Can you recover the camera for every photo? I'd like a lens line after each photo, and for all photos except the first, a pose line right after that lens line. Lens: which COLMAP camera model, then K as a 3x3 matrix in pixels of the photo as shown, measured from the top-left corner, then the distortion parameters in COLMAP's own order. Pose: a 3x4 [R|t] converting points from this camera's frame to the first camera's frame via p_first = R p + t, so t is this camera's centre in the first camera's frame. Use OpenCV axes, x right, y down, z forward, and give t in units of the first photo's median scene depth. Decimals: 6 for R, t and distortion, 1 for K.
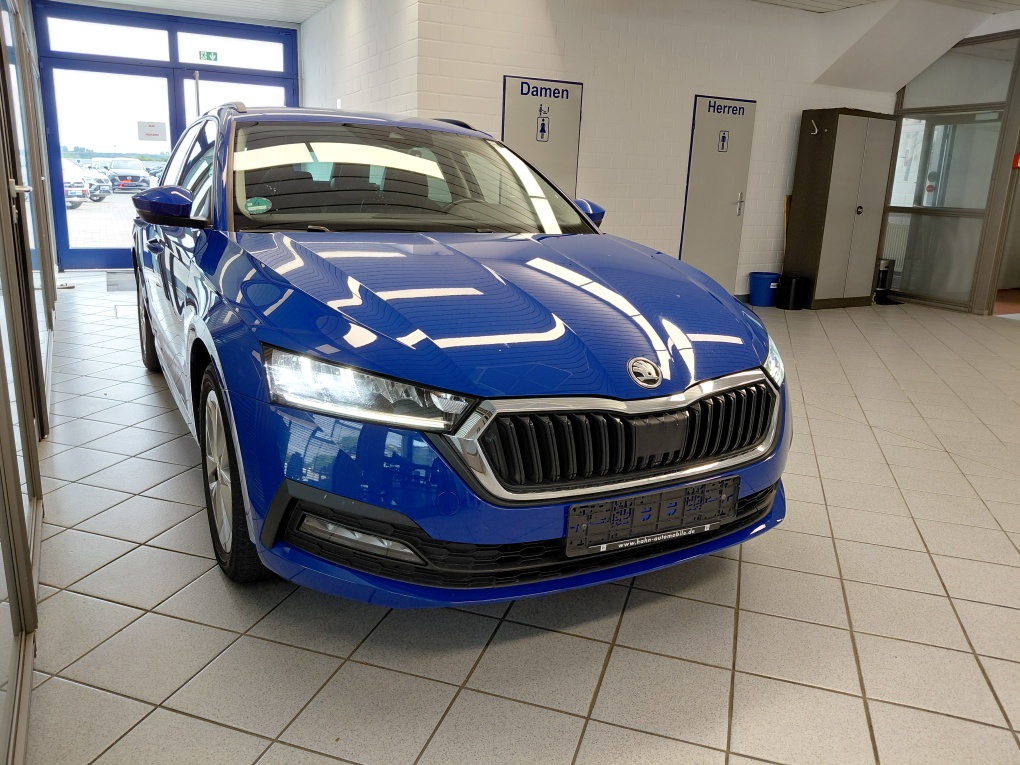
lens RADIAL K [[766.0, 0, 504.2], [0, 766.0, 382.0], [0, 0, 1]] dist [0.034171, -0.091444]
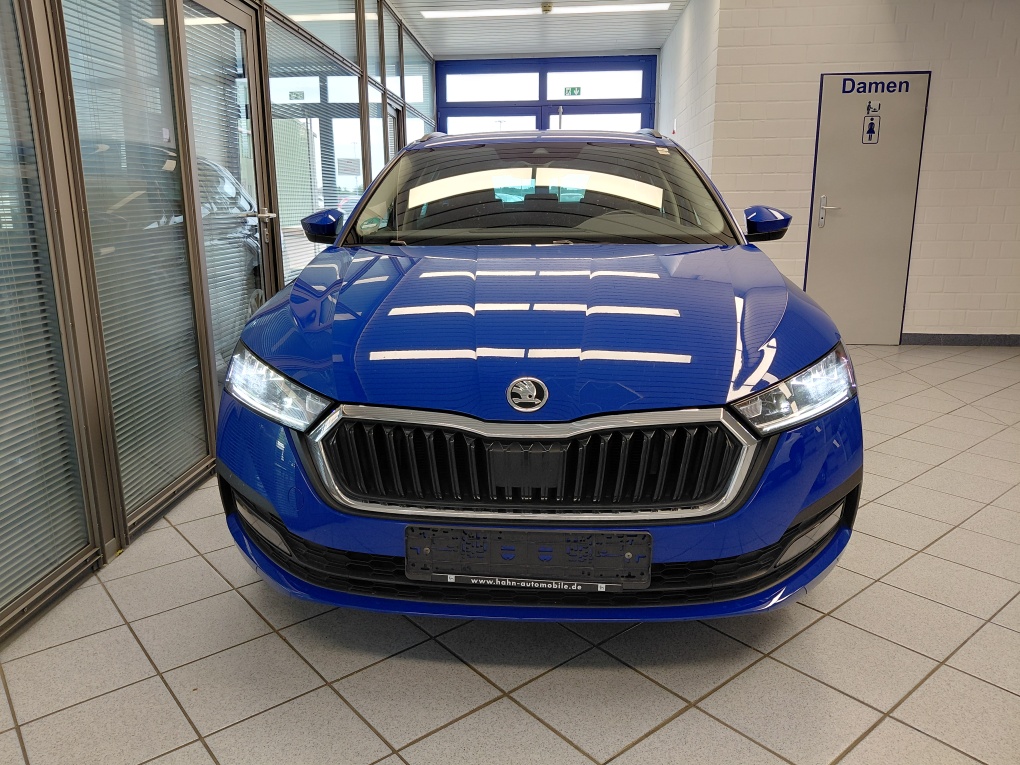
lens RADIAL K [[766.0, 0, 504.2], [0, 766.0, 382.0], [0, 0, 1]] dist [0.034171, -0.091444]
pose [[0.837950, 0.080651, -0.539755, 0.197017], [-0.096962, 0.995286, -0.001813, -0.006903], [0.537064, 0.053855, 0.841820, 0.073667]]
